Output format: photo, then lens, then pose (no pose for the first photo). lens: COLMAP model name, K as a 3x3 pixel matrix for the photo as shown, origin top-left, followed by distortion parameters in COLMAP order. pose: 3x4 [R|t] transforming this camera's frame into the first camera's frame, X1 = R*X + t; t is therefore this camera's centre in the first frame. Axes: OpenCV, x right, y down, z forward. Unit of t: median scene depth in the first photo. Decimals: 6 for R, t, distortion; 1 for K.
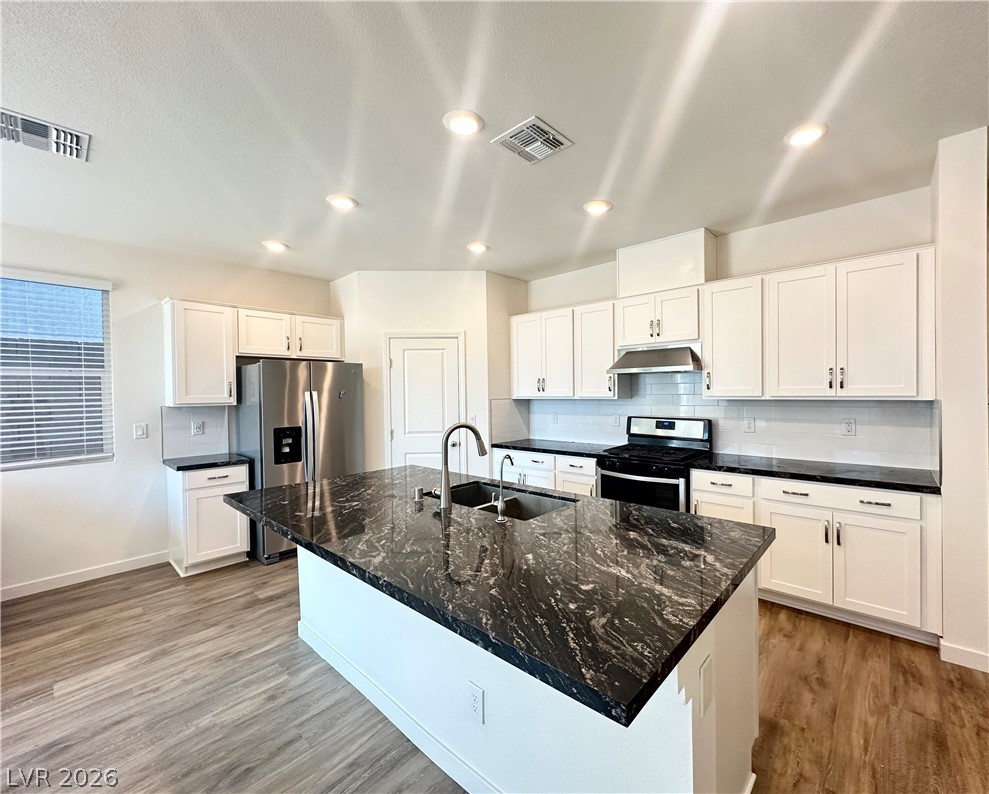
lens RADIAL K [[423.3, 0, 531.5], [0, 423.3, 400.2], [0, 0, 1]] dist [-0.003402, -0.000789]
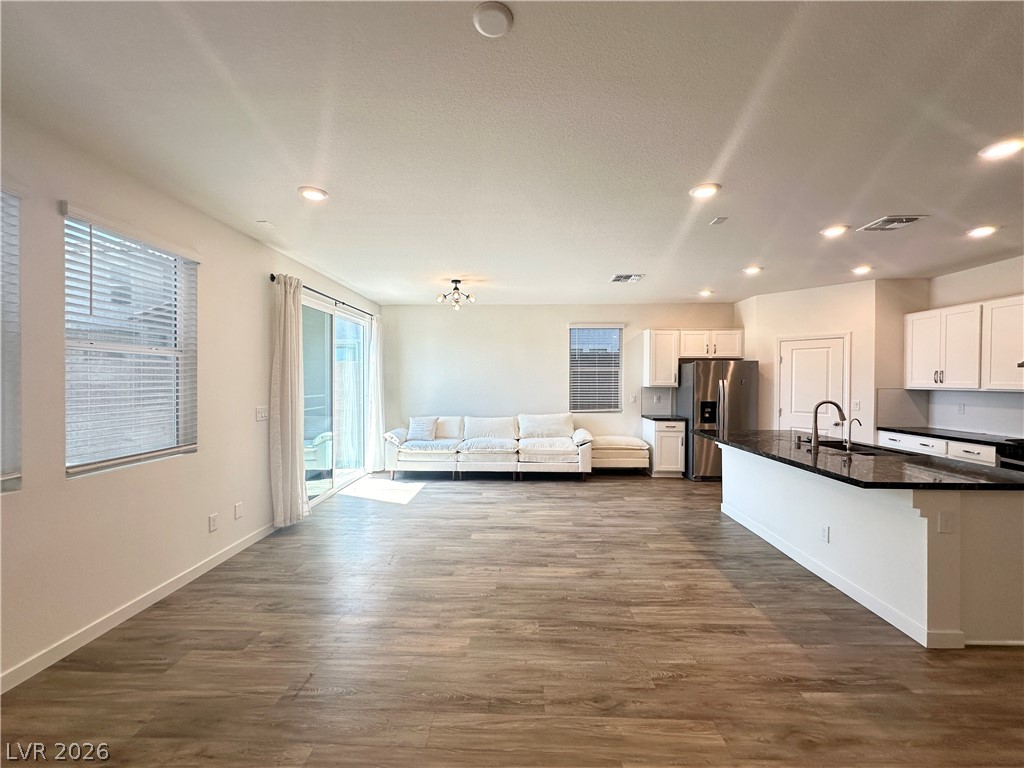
lens RADIAL K [[411.3, 0, 513.2], [0, 411.3, 384.3], [0, 0, 1]] dist [0.002838, 0.000151]
pose [[0.629118, 0.024506, -0.776923, 0.187931], [-0.027804, 0.999573, 0.009014, 0.004183], [0.776812, 0.015930, 0.629531, -0.600949]]
